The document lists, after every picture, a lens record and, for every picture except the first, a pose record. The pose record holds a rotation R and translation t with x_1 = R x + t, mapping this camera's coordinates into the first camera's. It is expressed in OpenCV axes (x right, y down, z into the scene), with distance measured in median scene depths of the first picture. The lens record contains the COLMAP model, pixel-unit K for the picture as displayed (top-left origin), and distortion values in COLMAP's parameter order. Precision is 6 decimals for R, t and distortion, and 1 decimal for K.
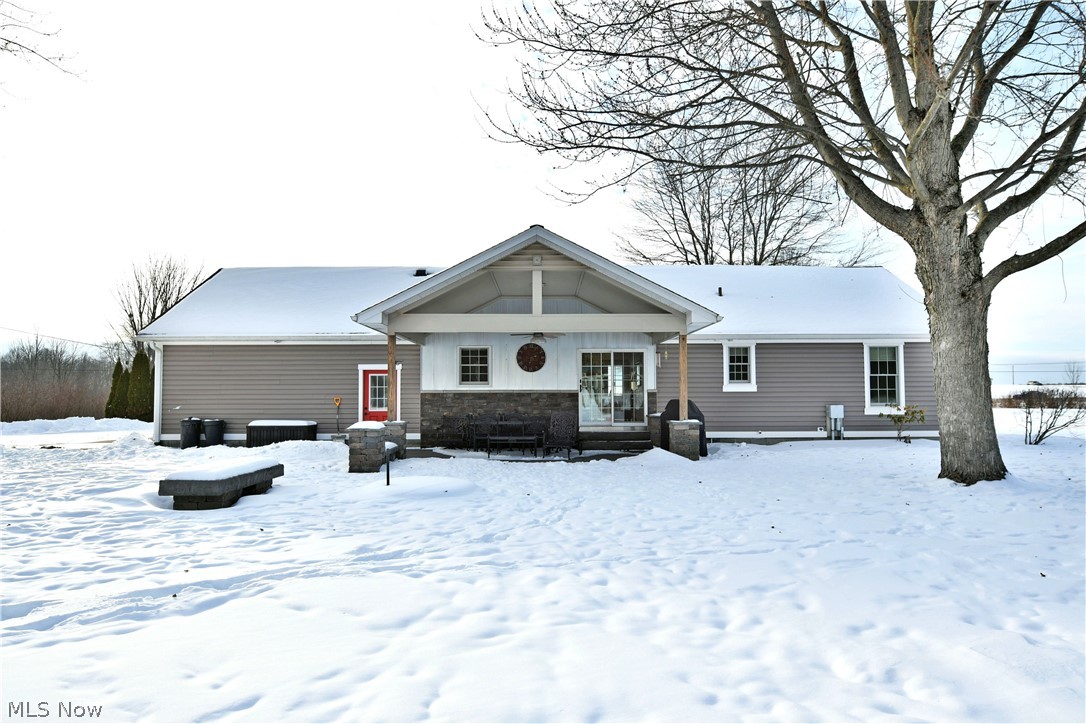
lens RADIAL K [[657.7, 0, 543.2], [0, 657.7, 361.4], [0, 0, 1]] dist [-0.004363, -0.000992]
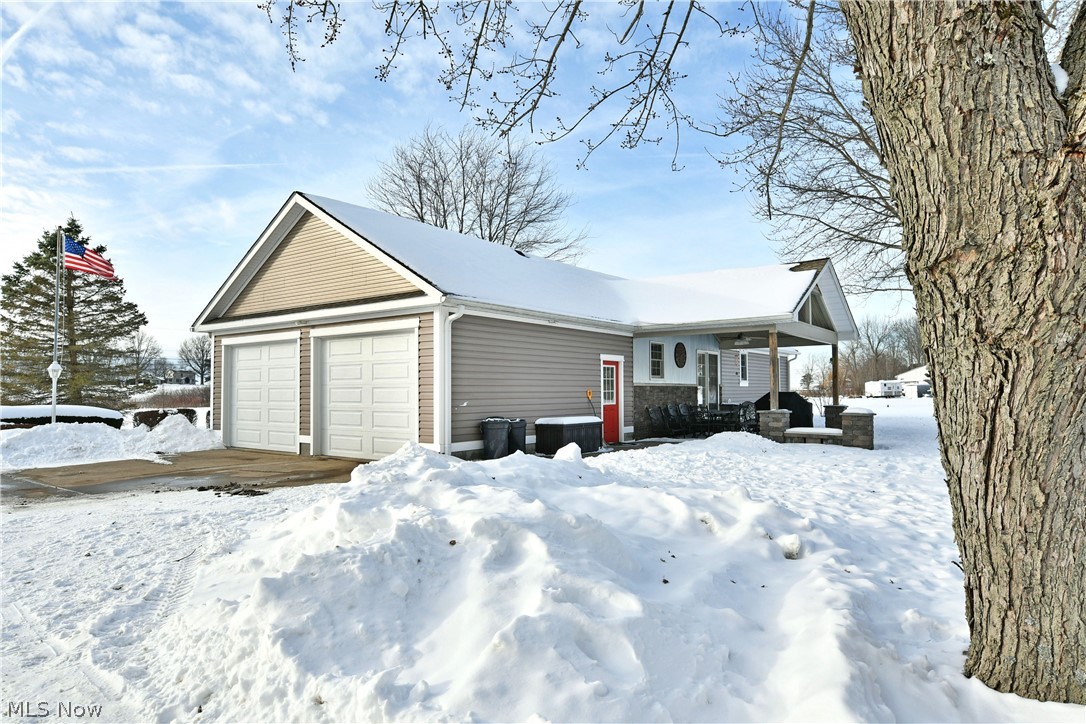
lens RADIAL K [[657.7, 0, 543.3], [0, 657.7, 367.6], [0, 0, 1]] dist [-0.004363, -0.000992]
pose [[0.582129, 0.031134, 0.812500, -1.079311], [-0.027861, 0.999444, -0.018336, 0.042940], [-0.812619, -0.011963, 0.582673, 0.528685]]
